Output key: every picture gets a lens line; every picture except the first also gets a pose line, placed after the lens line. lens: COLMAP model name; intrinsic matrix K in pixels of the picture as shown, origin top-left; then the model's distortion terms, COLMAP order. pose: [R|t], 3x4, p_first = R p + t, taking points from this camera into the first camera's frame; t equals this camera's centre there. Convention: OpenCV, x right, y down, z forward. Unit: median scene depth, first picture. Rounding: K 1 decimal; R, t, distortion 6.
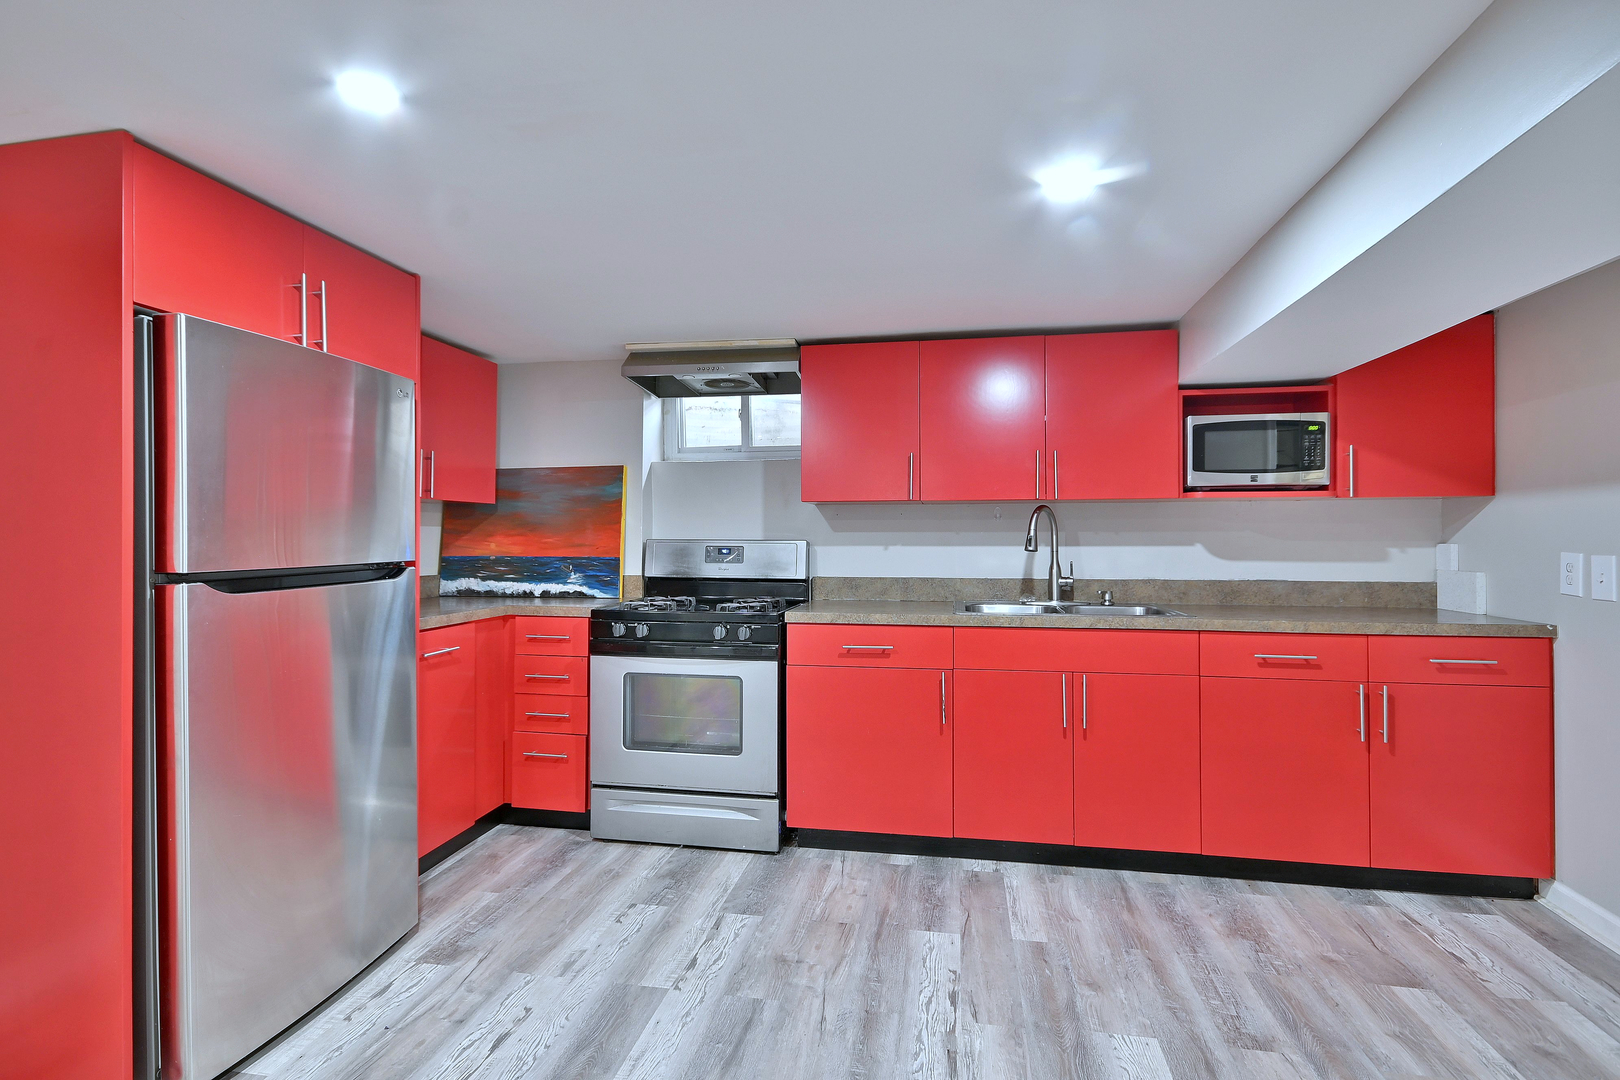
lens RADIAL K [[783.5, 0, 799.1], [0, 783.5, 531.8], [0, 0, 1]] dist [0.003034, 0.000493]
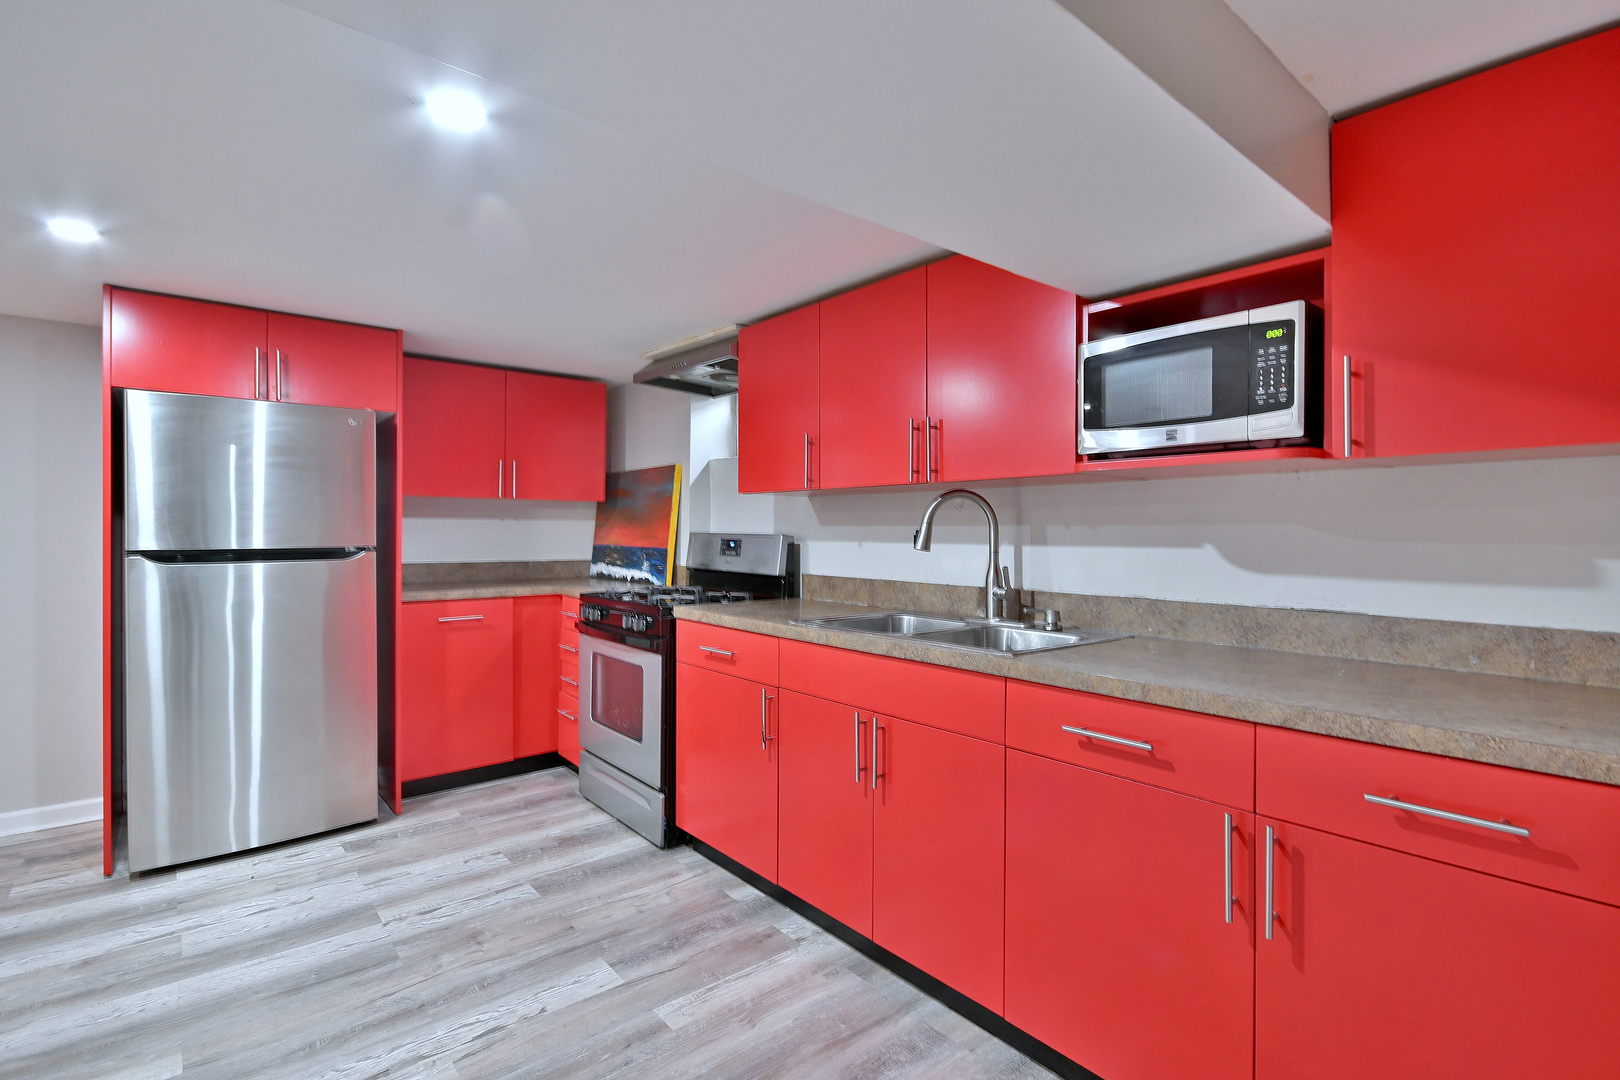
lens RADIAL K [[749.3, 0, 814.2], [0, 749.3, 533.4], [0, 0, 1]] dist [-0.000256, -0.000363]
pose [[0.779763, 0.007162, -0.626034, 0.729513], [-0.000929, 0.999947, 0.010283, 0.000731], [0.626075, -0.007437, 0.779728, 0.392600]]
